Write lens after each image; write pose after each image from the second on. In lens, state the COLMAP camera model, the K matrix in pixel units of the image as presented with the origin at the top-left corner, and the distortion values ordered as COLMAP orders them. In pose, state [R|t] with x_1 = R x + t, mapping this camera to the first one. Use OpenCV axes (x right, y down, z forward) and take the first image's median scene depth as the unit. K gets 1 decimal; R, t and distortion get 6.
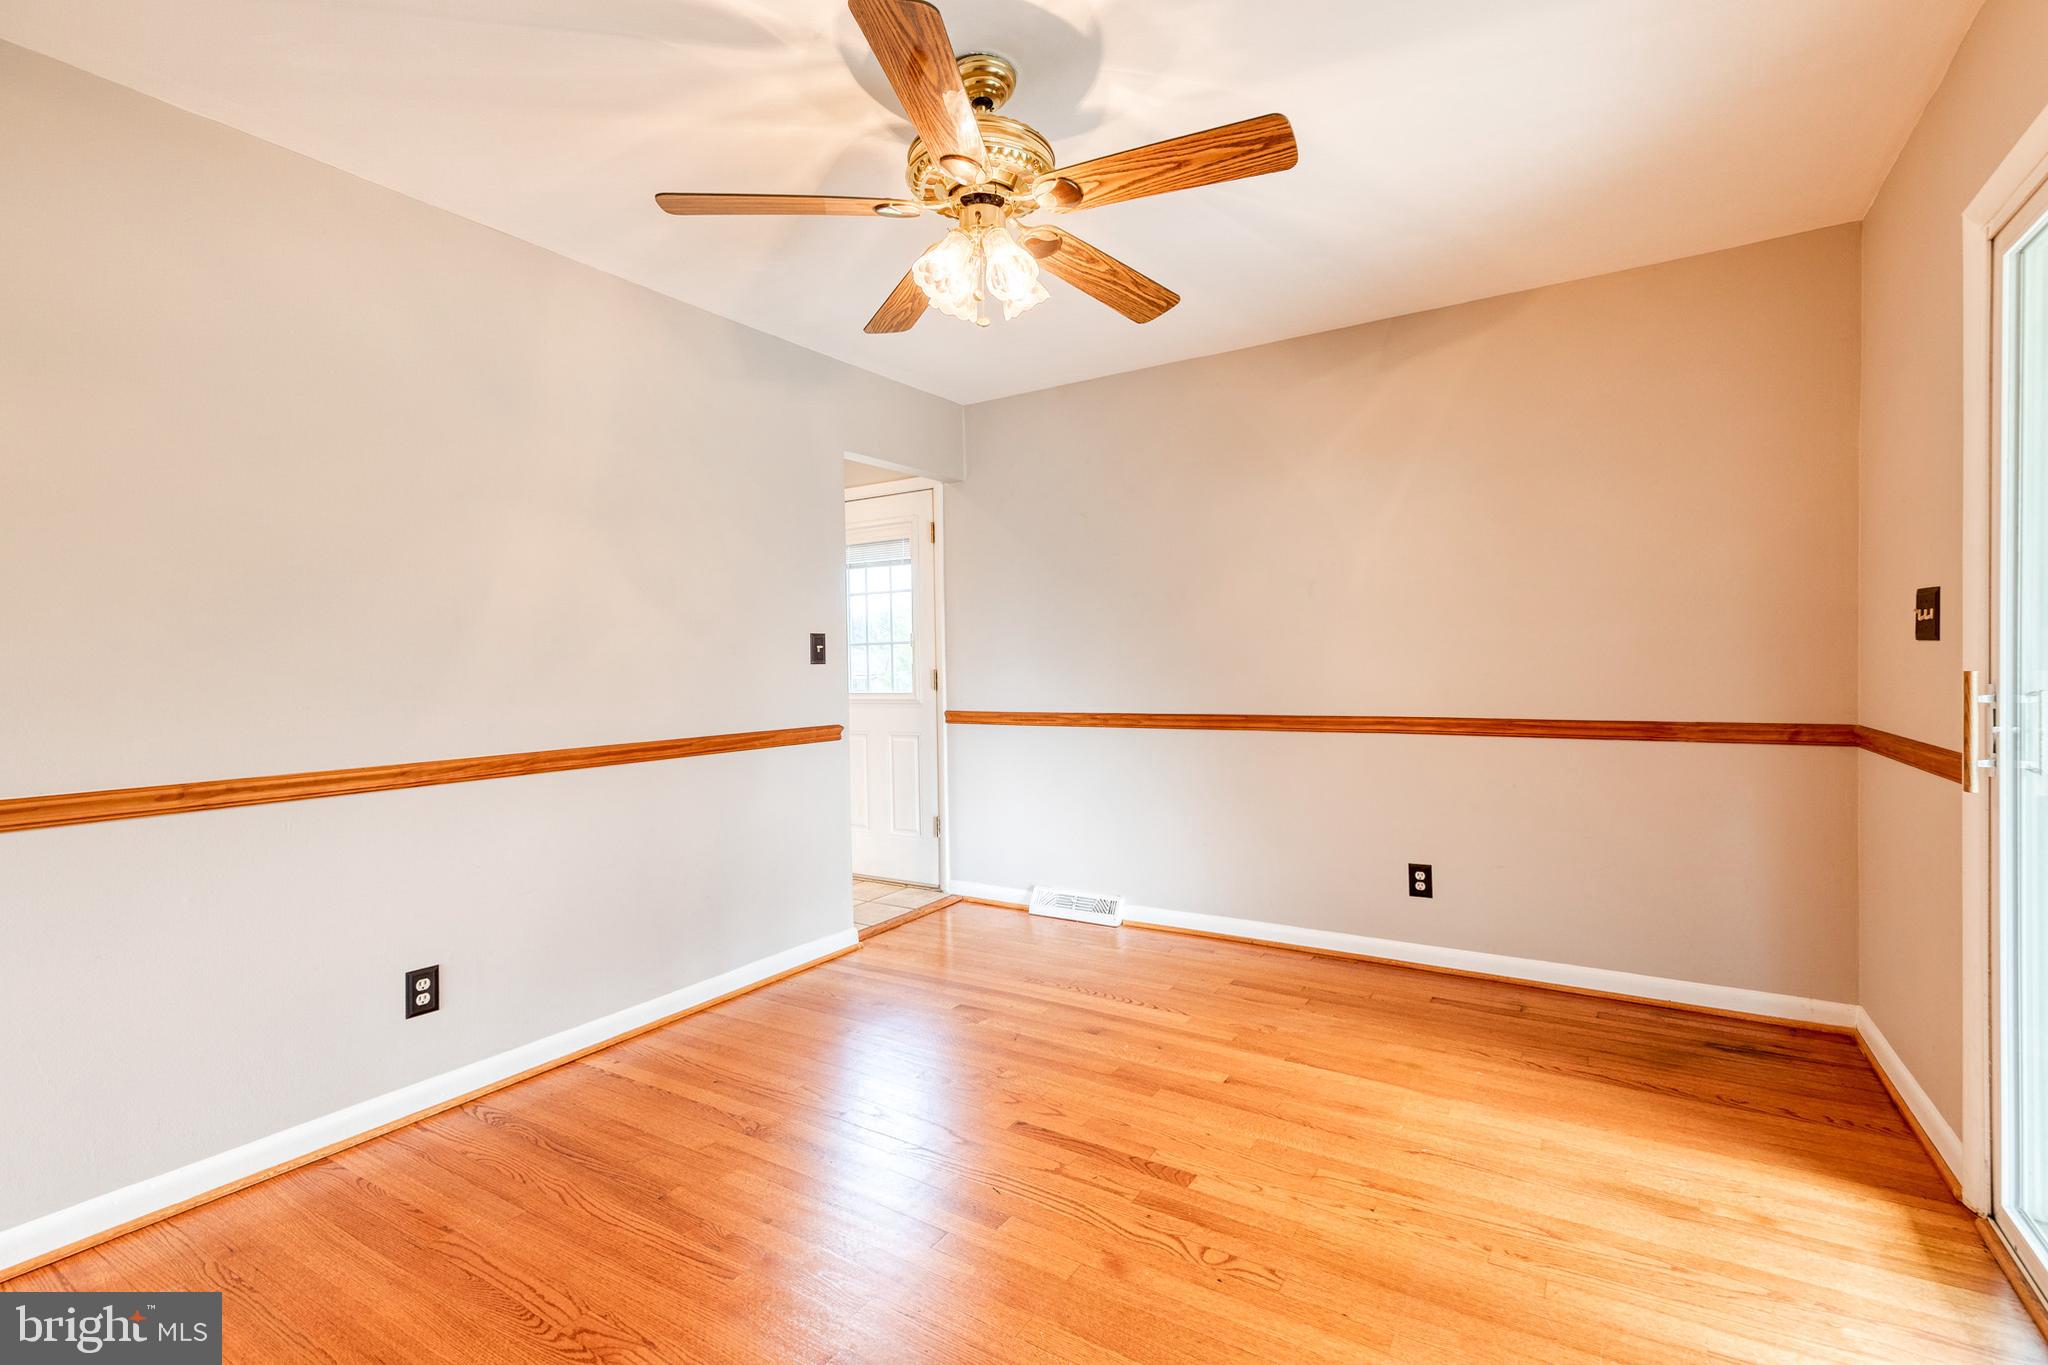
lens RADIAL K [[952.9, 0, 1029.8], [0, 952.9, 692.4], [0, 0, 1]] dist [0.000948, 0.000014]
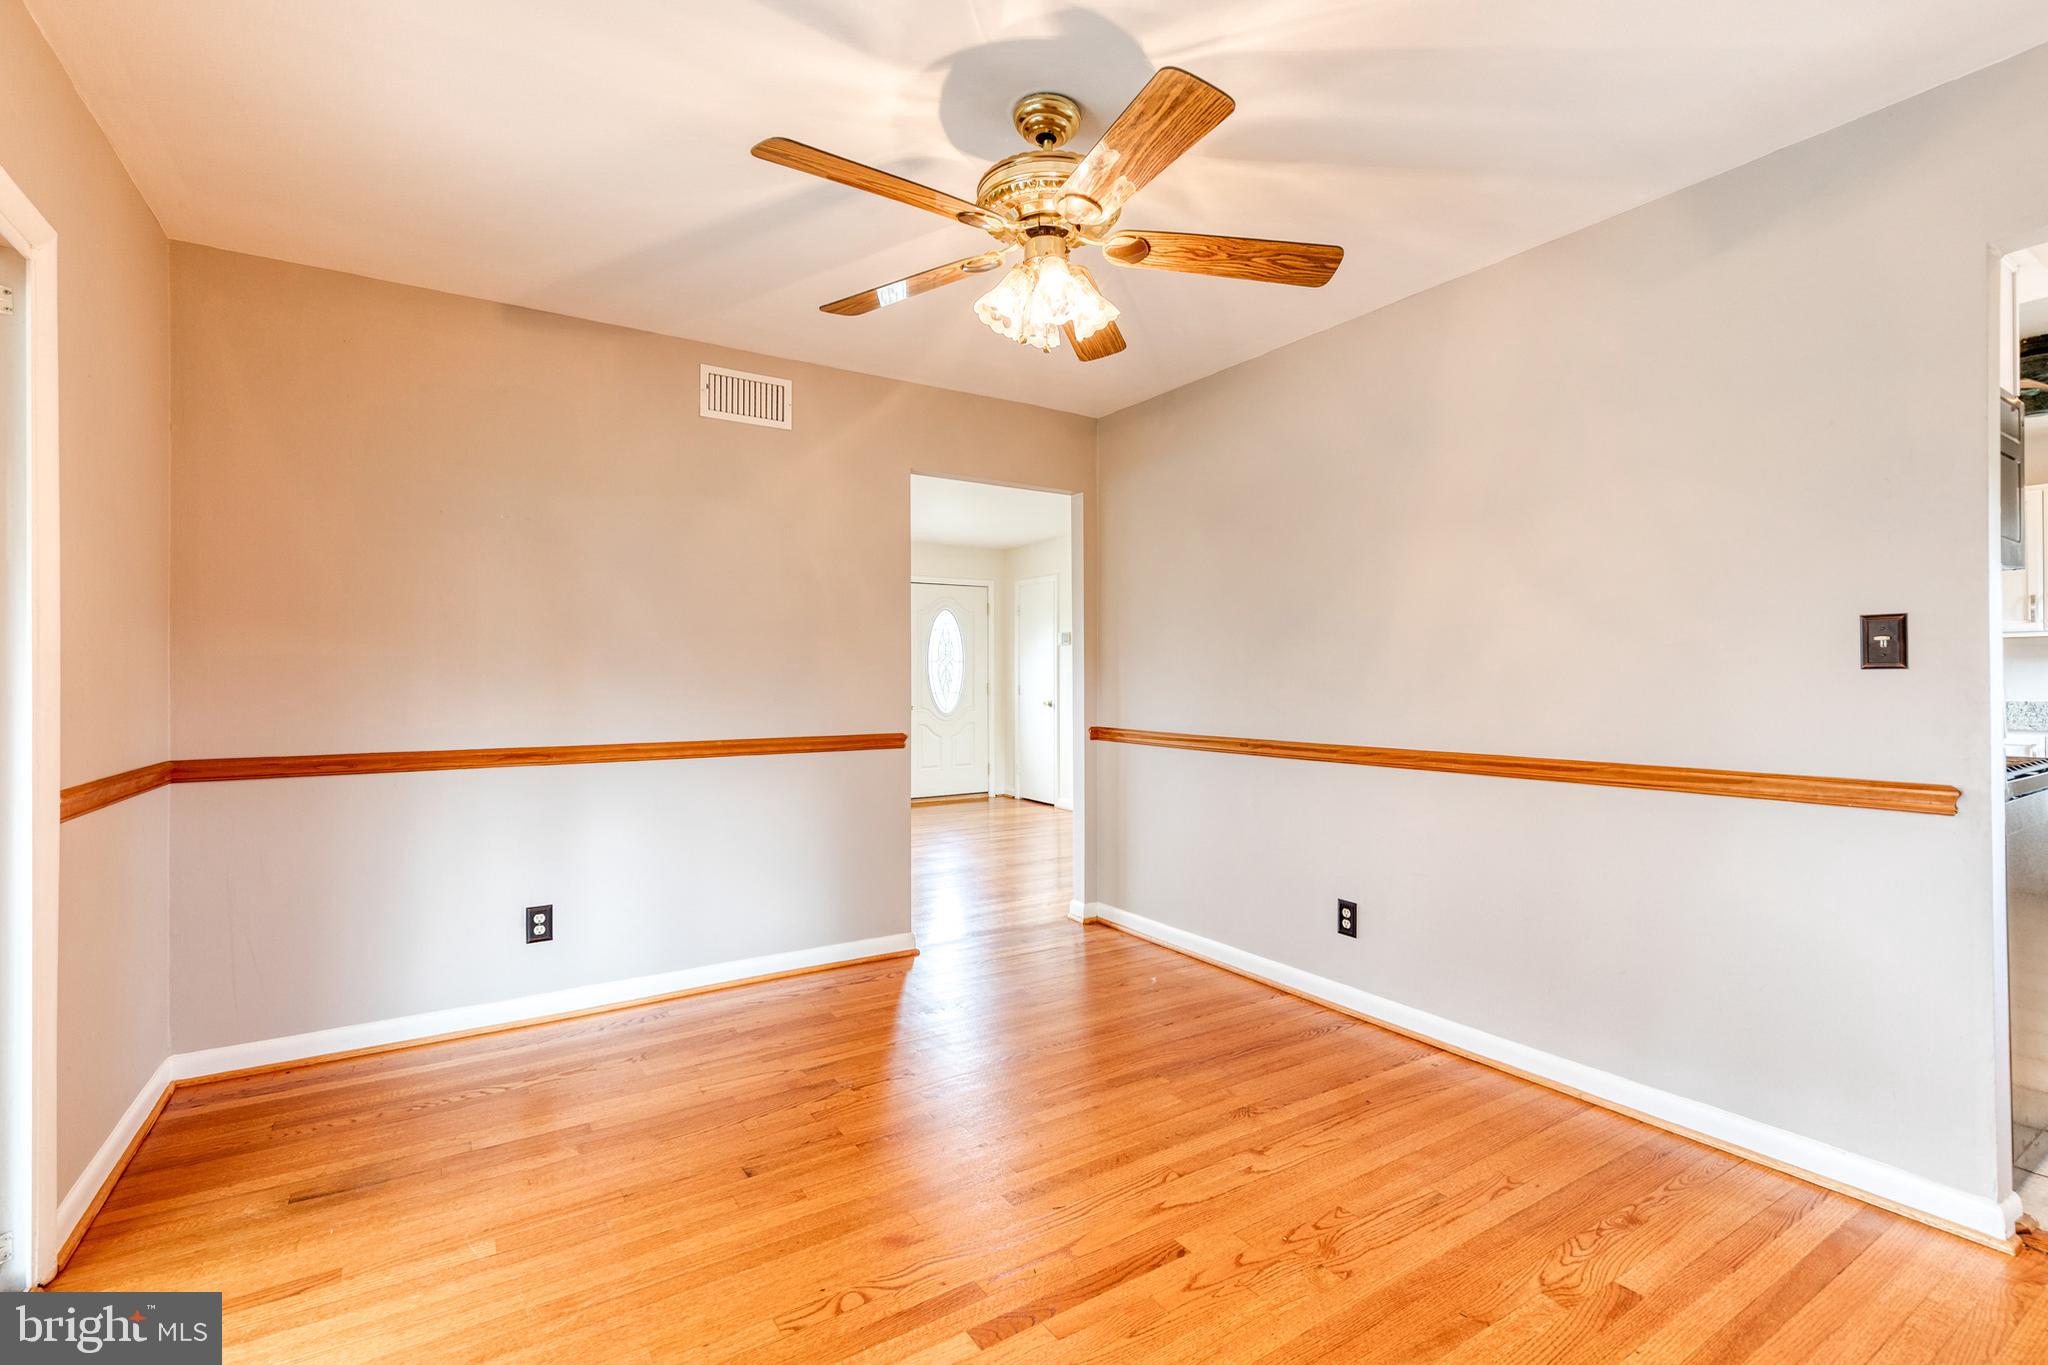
lens RADIAL K [[937.4, 0, 1042.6], [0, 937.4, 676.0], [0, 0, 1]] dist [0.013637, -0.000212]
pose [[-0.429937, 0.018444, -0.902671, 0.740662], [-0.012125, 0.999583, 0.026200, -0.052282], [0.902778, 0.022209, -0.429534, 1.210287]]
